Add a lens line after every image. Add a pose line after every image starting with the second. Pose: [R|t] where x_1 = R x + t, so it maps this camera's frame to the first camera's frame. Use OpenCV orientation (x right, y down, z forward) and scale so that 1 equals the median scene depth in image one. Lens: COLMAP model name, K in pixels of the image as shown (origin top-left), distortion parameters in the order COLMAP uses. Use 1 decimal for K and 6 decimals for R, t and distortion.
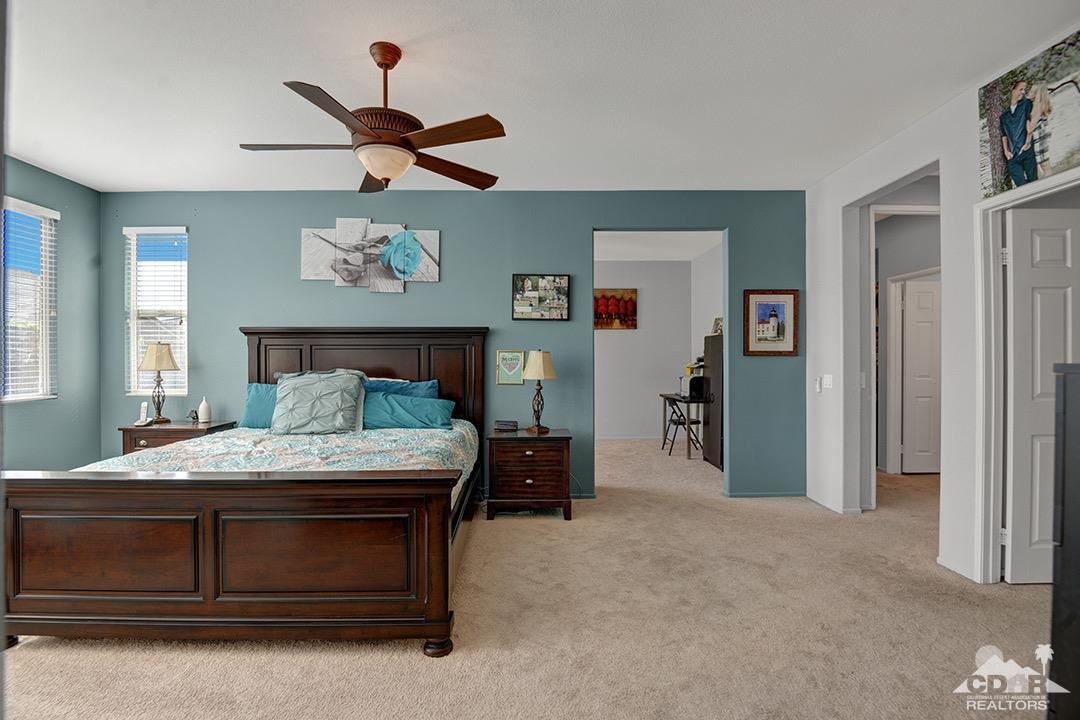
lens RADIAL K [[507.4, 0, 542.9], [0, 507.4, 356.7], [0, 0, 1]] dist [-0.000244, -0.019214]
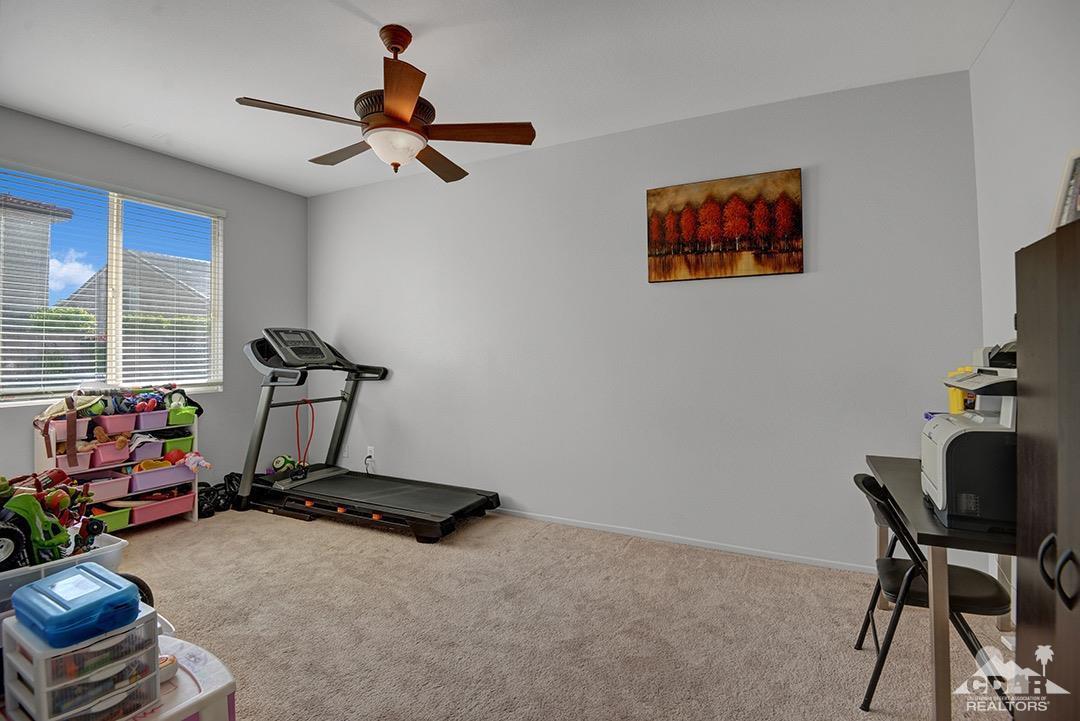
lens RADIAL K [[516.4, 0, 542.7], [0, 516.4, 330.3], [0, 0, 1]] dist [-0.028358, -0.000283]
pose [[0.881278, -0.019258, -0.472205, 0.328929], [0.003837, 0.999428, -0.033599, 0.000558], [0.472582, 0.027798, 0.880848, 0.976193]]
